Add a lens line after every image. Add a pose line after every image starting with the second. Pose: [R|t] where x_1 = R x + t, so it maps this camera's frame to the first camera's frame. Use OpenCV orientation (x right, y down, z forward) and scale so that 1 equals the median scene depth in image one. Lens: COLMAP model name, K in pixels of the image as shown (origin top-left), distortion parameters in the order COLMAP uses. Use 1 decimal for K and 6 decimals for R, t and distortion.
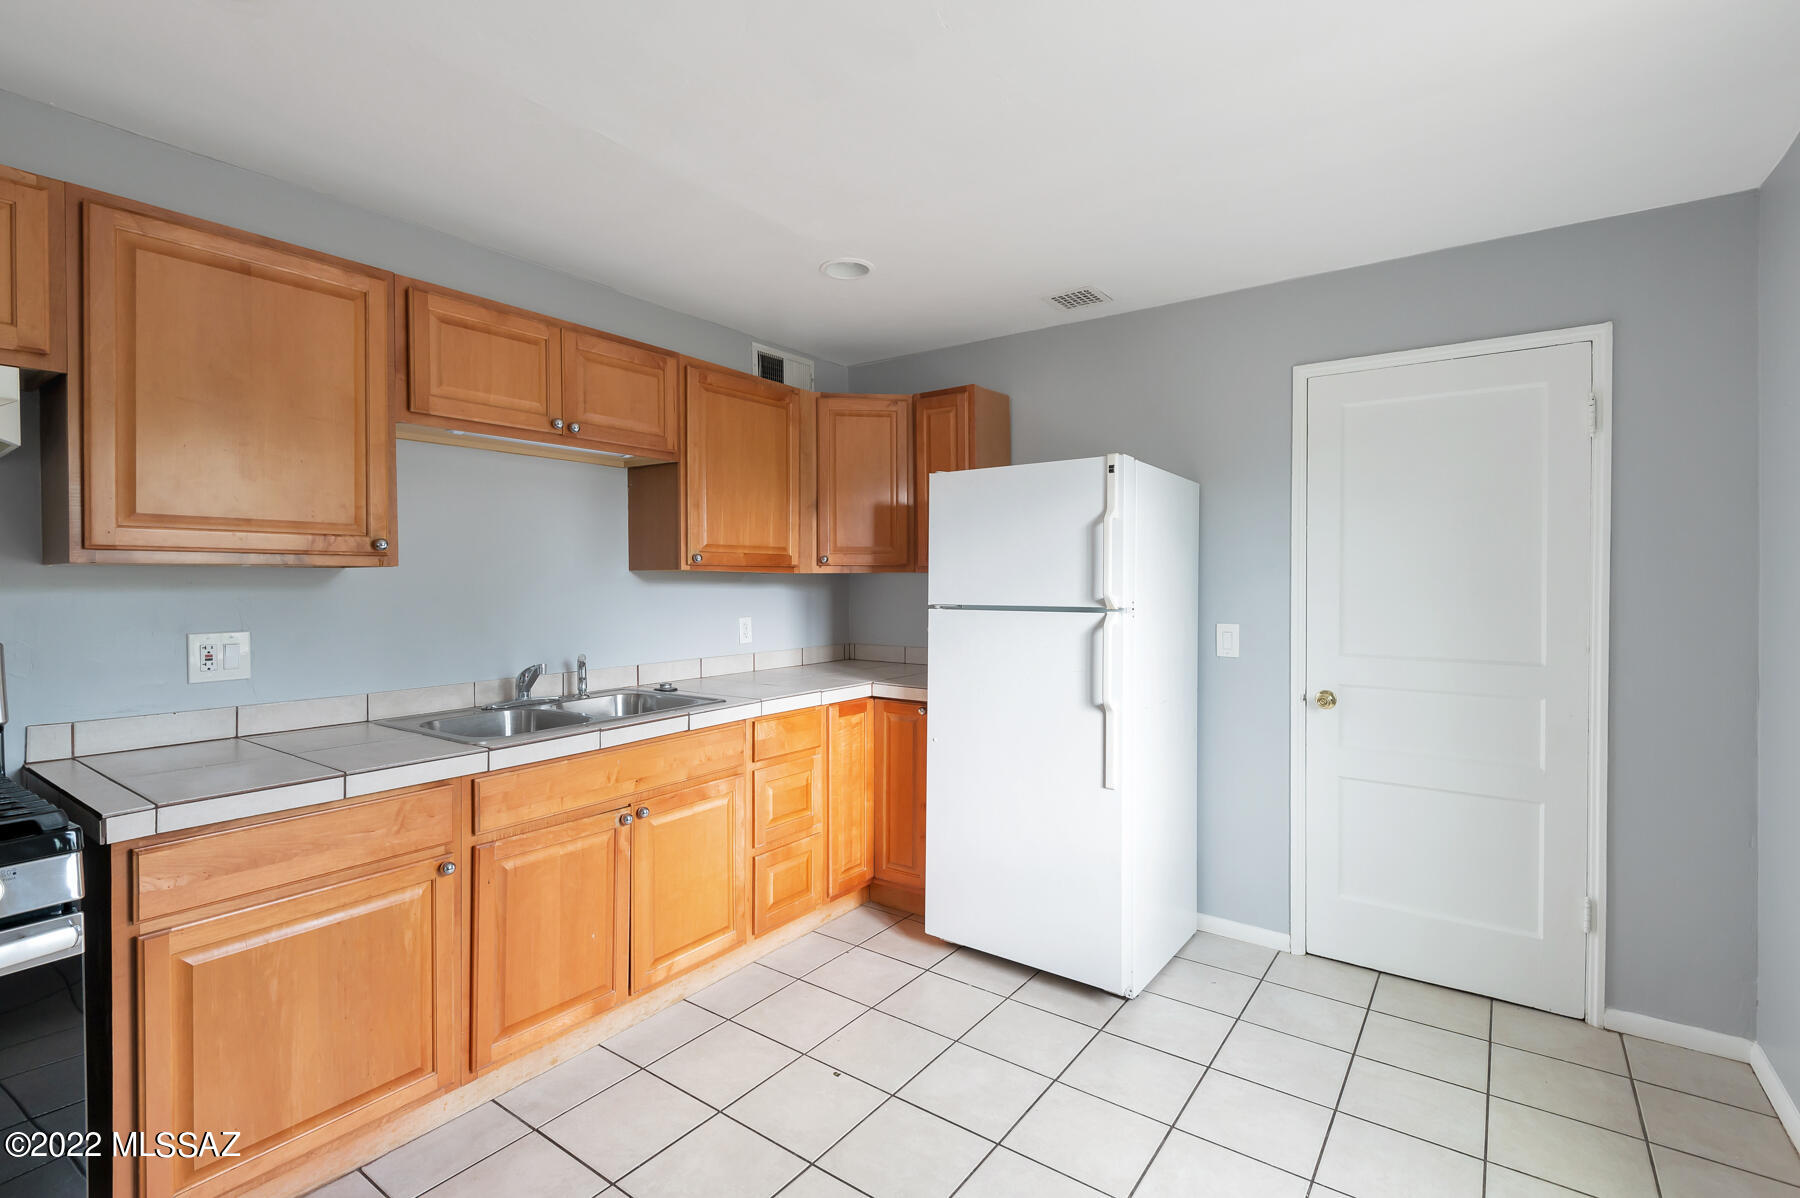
lens RADIAL K [[821.4, 0, 896.8], [0, 821.4, 588.8], [0, 0, 1]] dist [-0.000696, -0.001123]
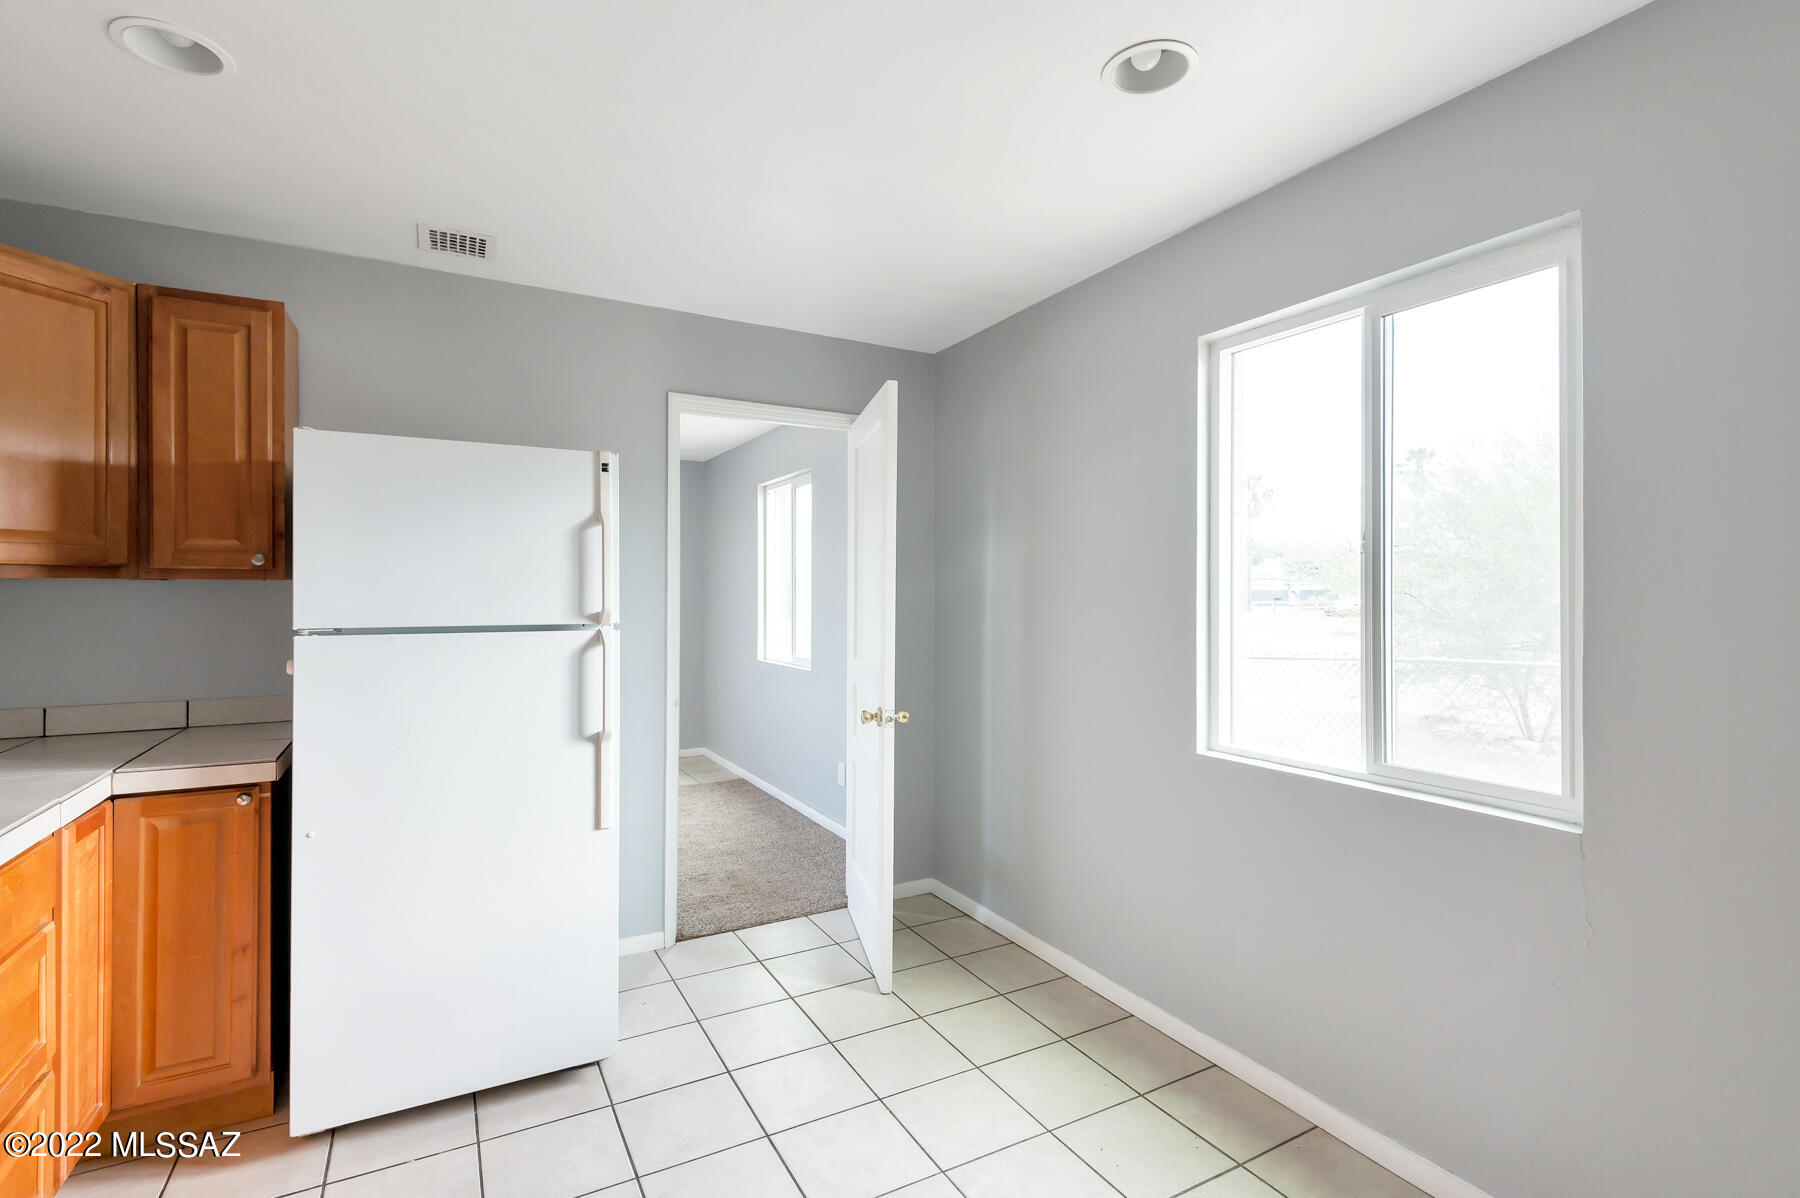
lens RADIAL K [[821.4, 0, 896.3], [0, 821.4, 597.7], [0, 0, 1]] dist [-0.000696, -0.001123]
pose [[0.414649, -0.001467, 0.909980, -0.352573], [0.008971, 0.999957, -0.002475, -0.000065], [-0.909937, 0.009189, 0.414644, 0.293947]]
